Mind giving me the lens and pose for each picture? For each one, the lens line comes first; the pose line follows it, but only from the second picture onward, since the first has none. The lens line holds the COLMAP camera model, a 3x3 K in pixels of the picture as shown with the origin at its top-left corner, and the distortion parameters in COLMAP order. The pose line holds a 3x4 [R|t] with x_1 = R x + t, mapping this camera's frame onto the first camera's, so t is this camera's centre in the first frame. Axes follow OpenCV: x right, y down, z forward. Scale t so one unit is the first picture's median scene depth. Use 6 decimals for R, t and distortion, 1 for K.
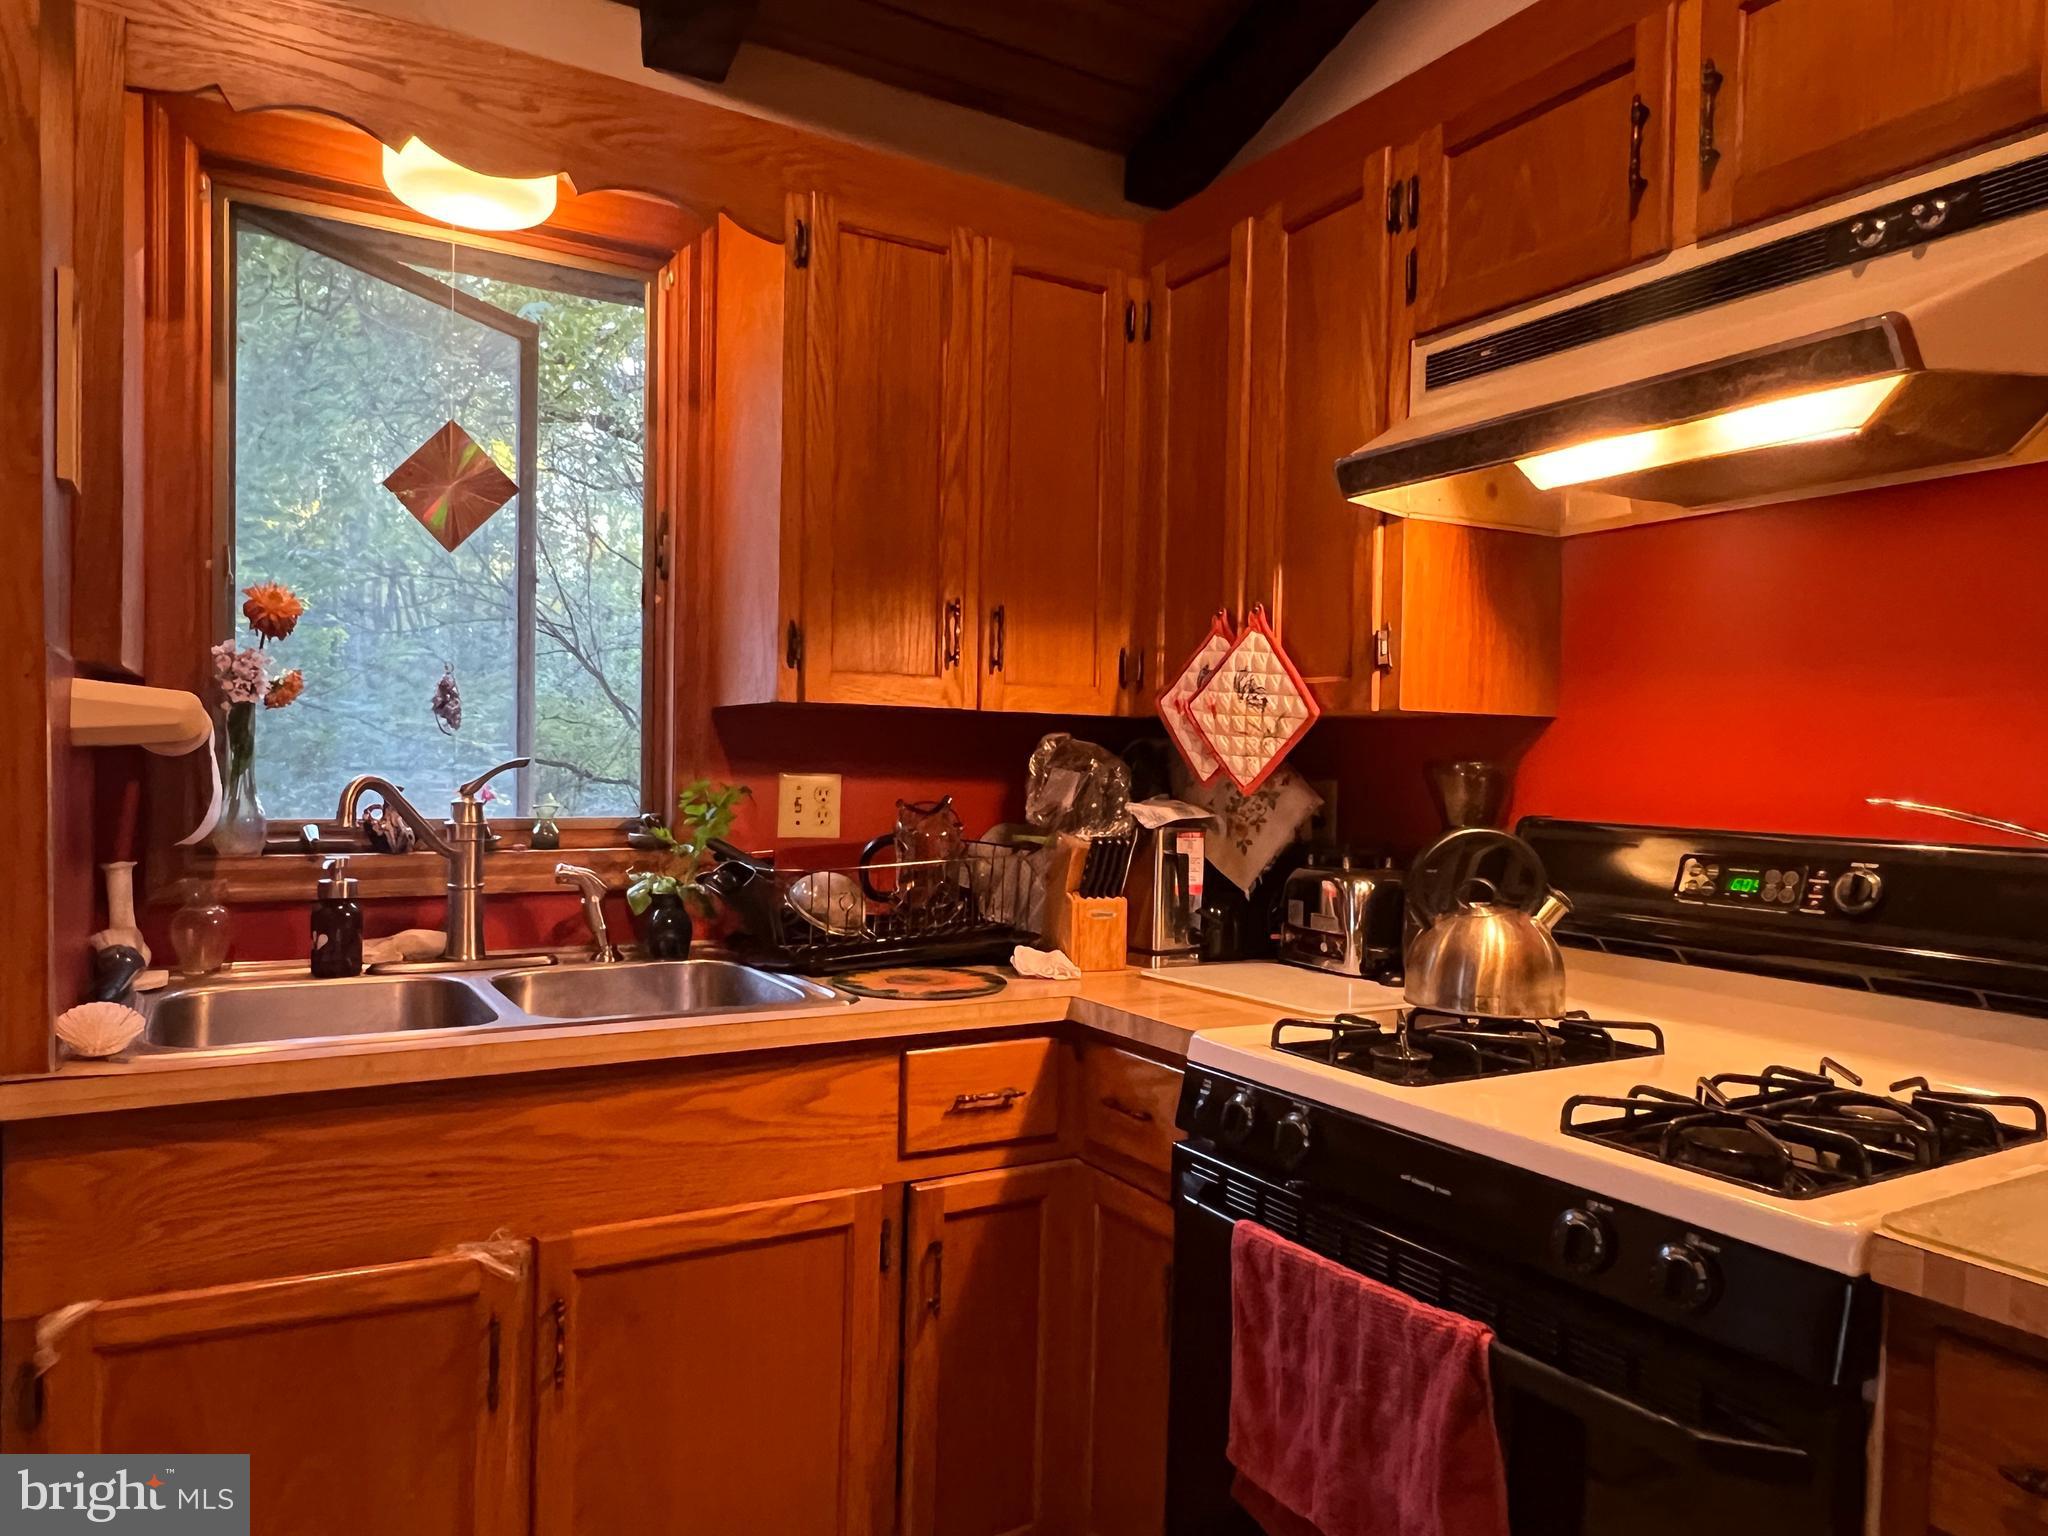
lens RADIAL K [[1346.9, 0, 1024.0], [0, 1346.9, 768.0], [0, 0, 1]] dist [0.030611, -0.001035]
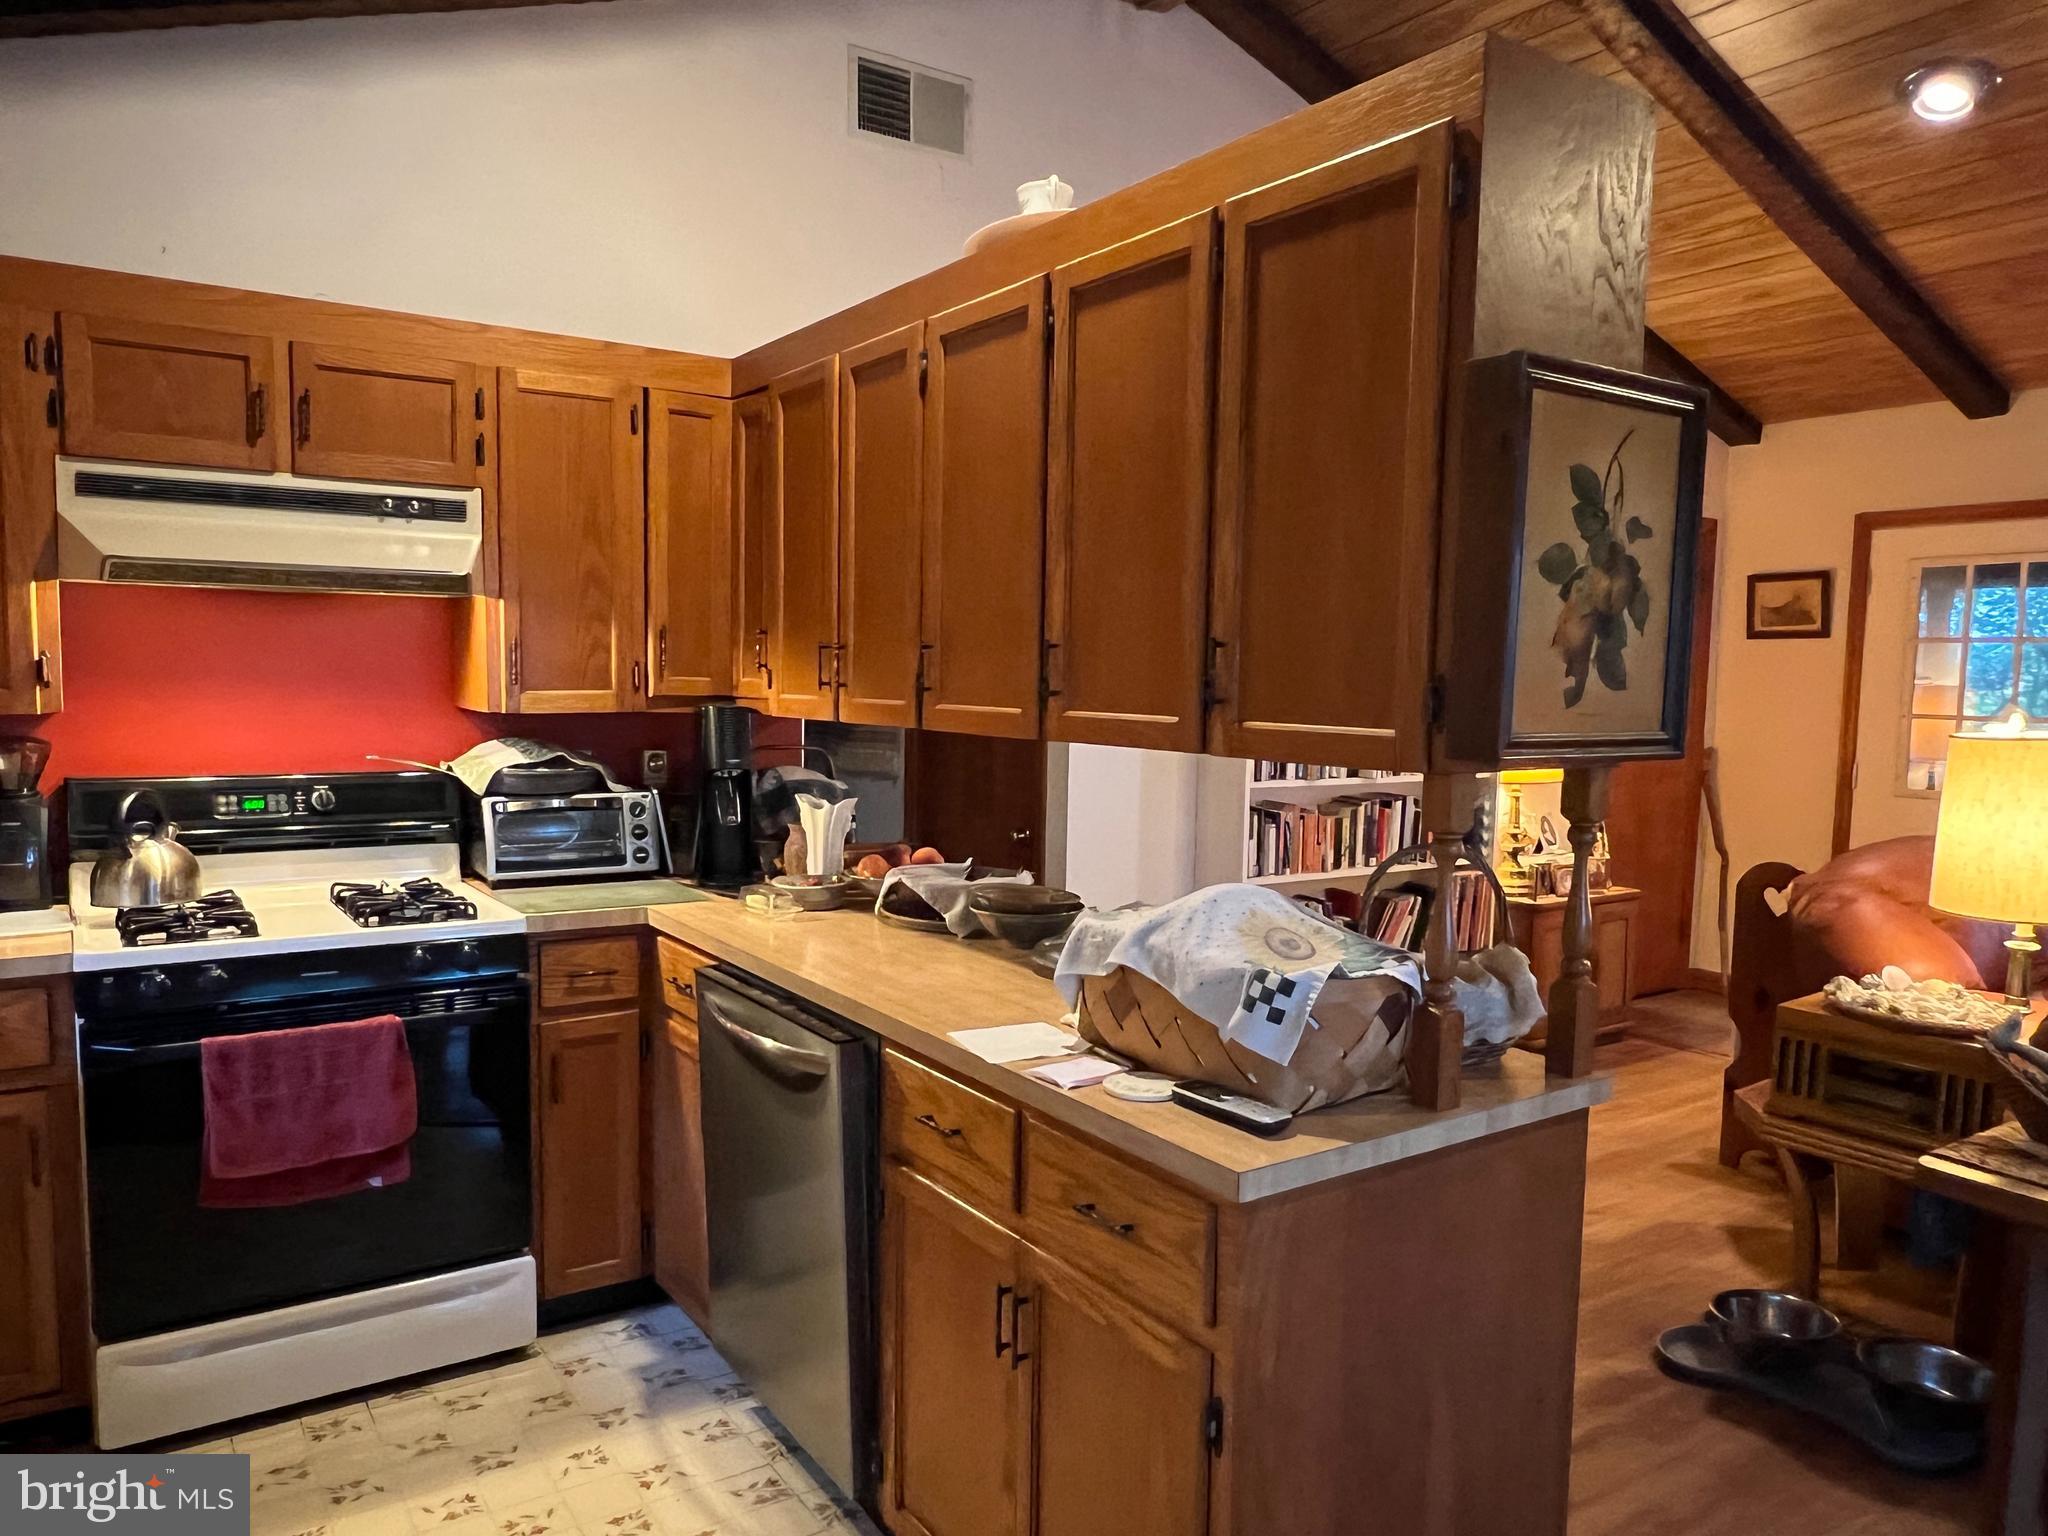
lens RADIAL K [[1384.5, 0, 1024.0], [0, 1384.5, 768.0], [0, 0, 1]] dist [-0.003556, -0.001095]
pose [[-0.067891, -0.099489, 0.992720, -1.131184], [-0.018183, 0.994974, 0.098471, -0.134999], [-0.997527, -0.011366, -0.069359, 0.077912]]
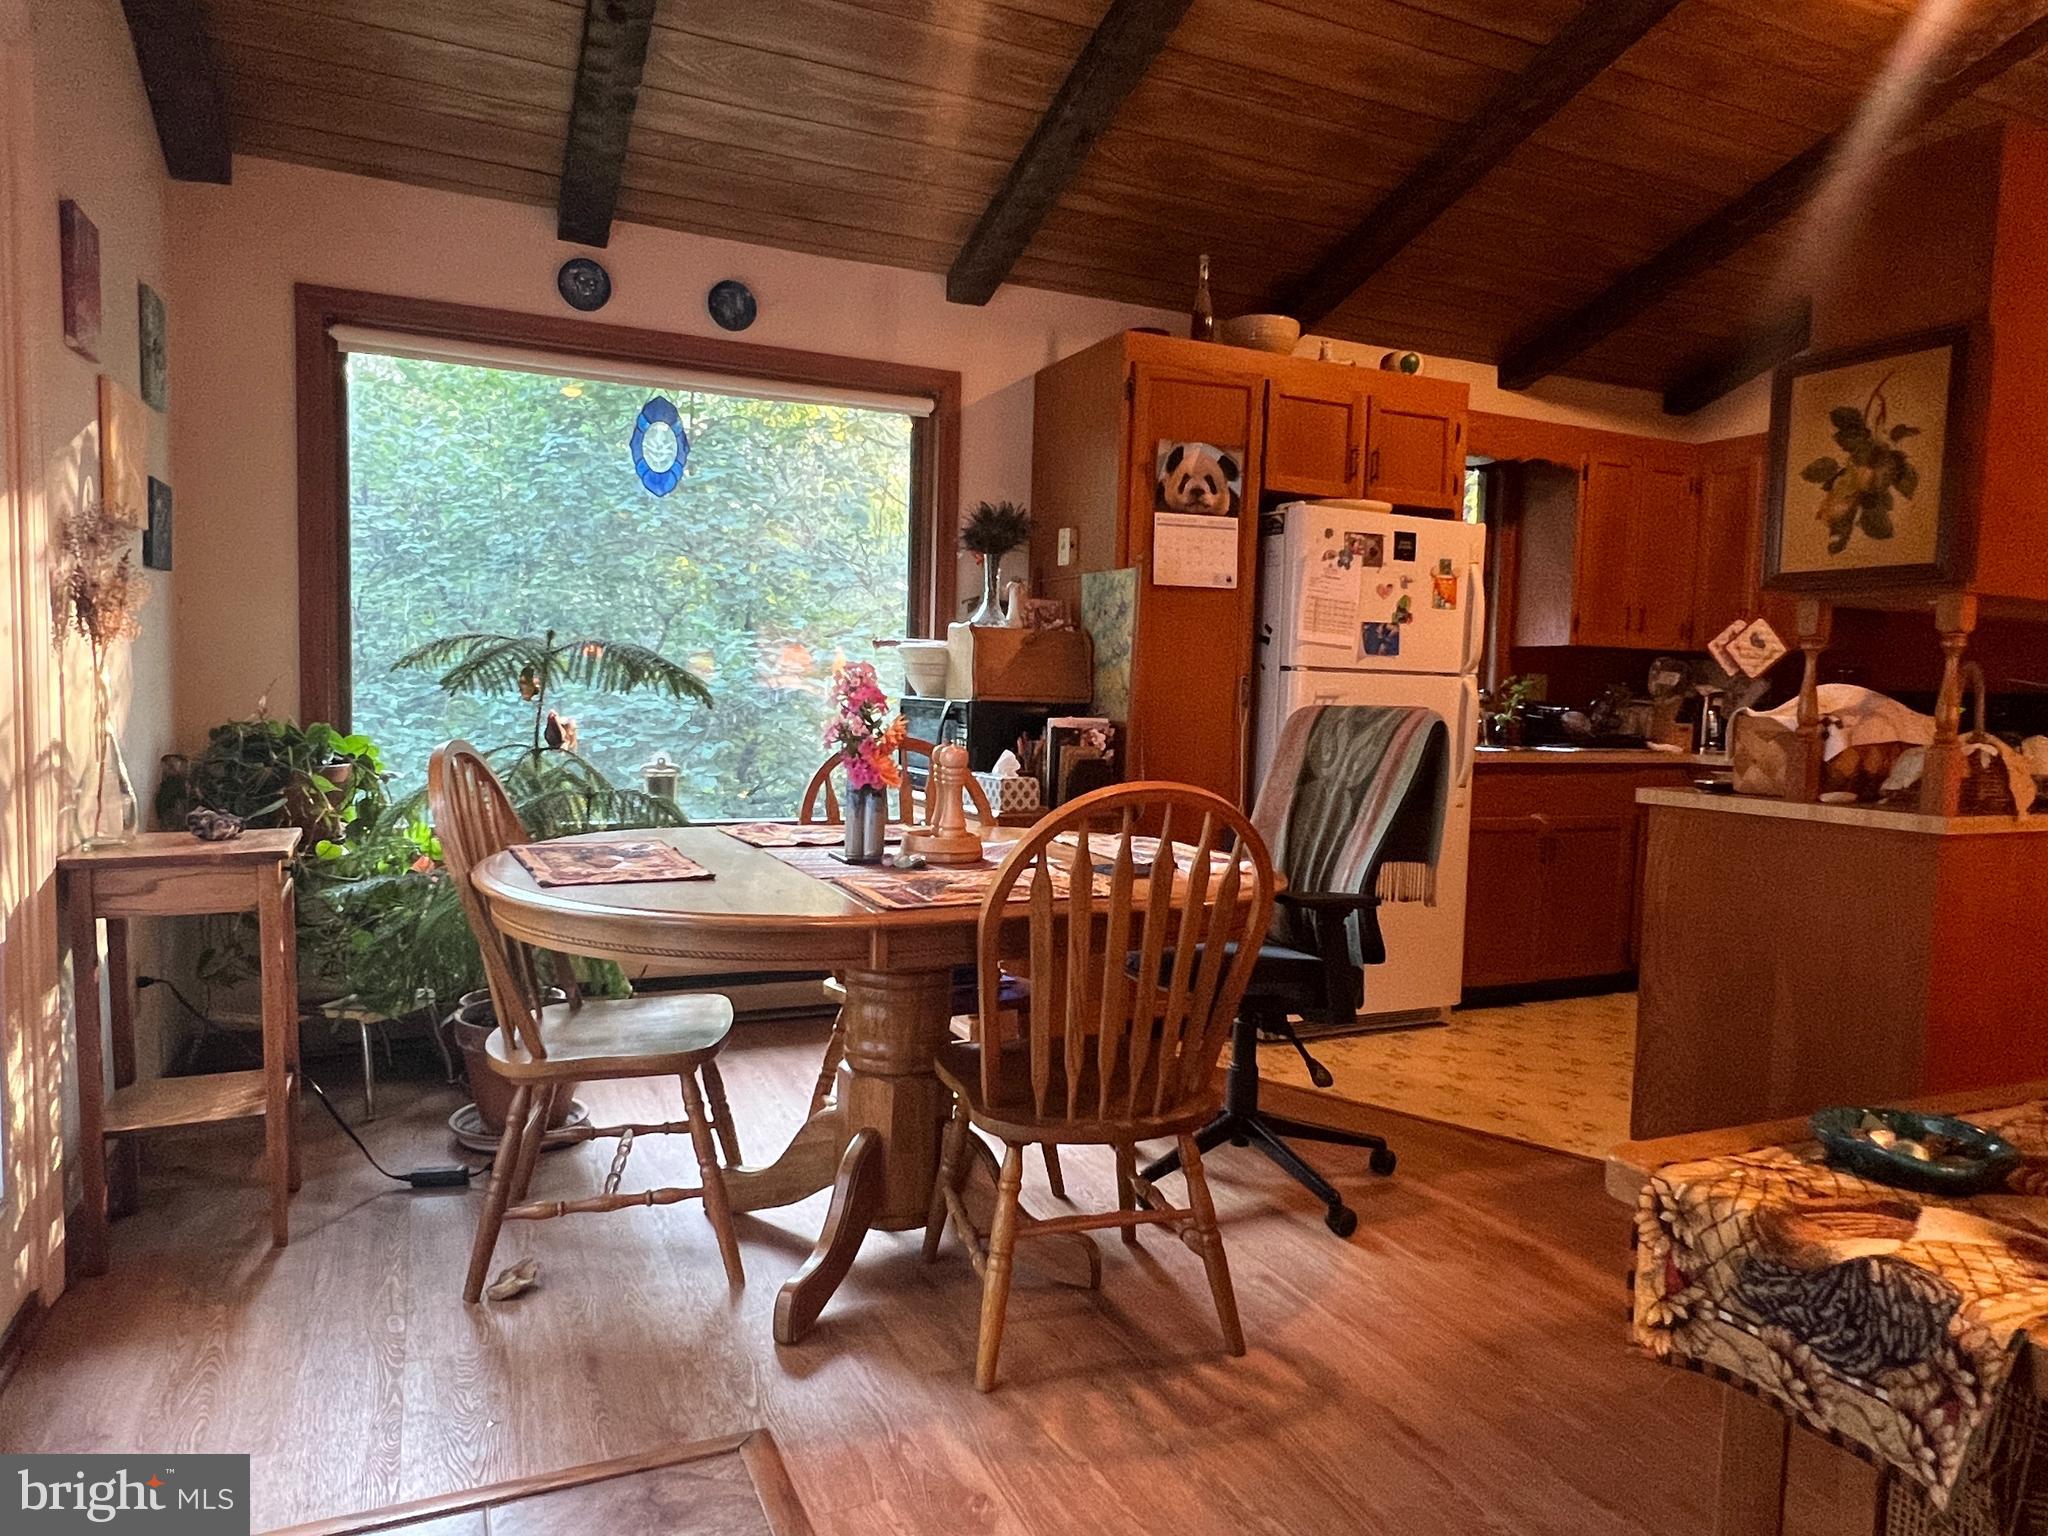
lens RADIAL K [[1317.0, 0, 1024.0], [0, 1317.0, 768.0], [0, 0, 1]] dist [-0.001879, -0.000378]
pose [[0.995267, 0.014113, -0.096151, -0.995398], [-0.008119, 0.998016, 0.062443, 0.039662], [0.096842, -0.061367, 0.993406, -1.677828]]
